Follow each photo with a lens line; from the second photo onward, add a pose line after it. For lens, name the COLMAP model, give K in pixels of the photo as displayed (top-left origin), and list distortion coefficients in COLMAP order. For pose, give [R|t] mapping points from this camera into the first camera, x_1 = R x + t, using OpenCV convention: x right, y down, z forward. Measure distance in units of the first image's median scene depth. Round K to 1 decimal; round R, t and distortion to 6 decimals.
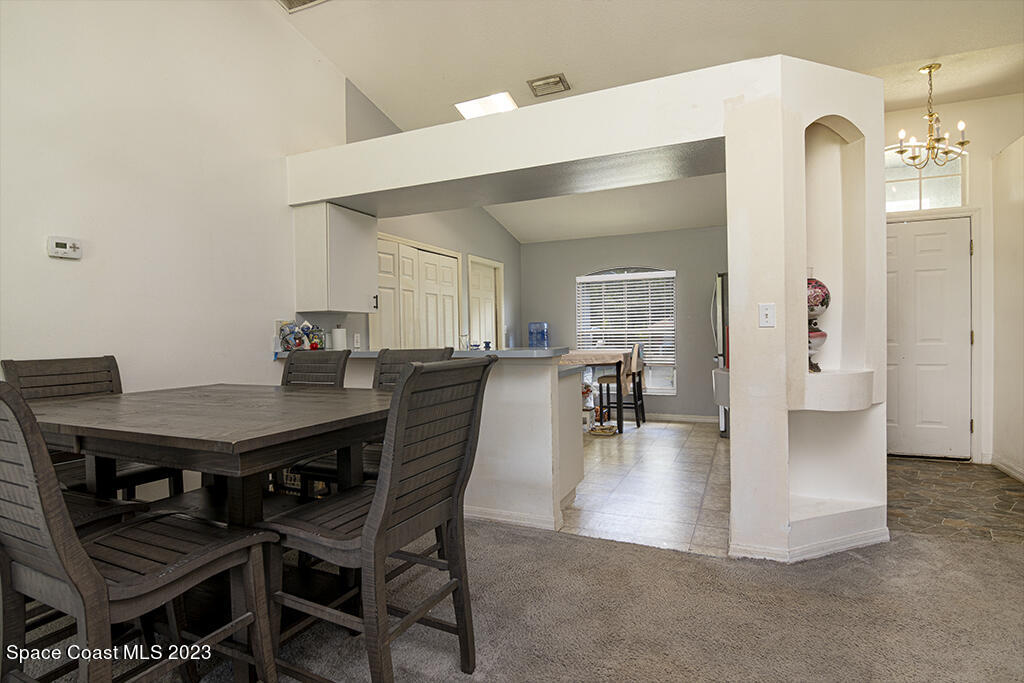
lens RADIAL K [[528.0, 0, 510.4], [0, 528.0, 338.6], [0, 0, 1]] dist [-0.014014, -0.001663]
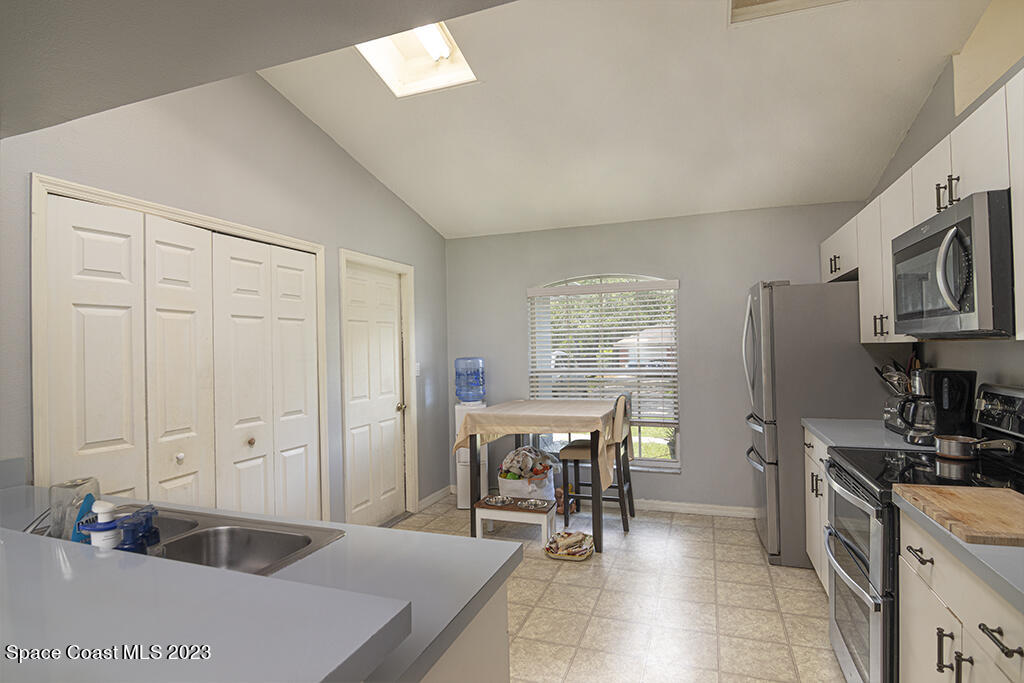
lens RADIAL K [[528.0, 0, 512.6], [0, 528.0, 341.4], [0, 0, 1]] dist [-0.014014, -0.001663]
pose [[0.997676, -0.005399, 0.067926, 0.069800], [0.007257, 0.999606, -0.027129, -0.036770], [-0.067753, 0.027559, 0.997321, 0.388035]]
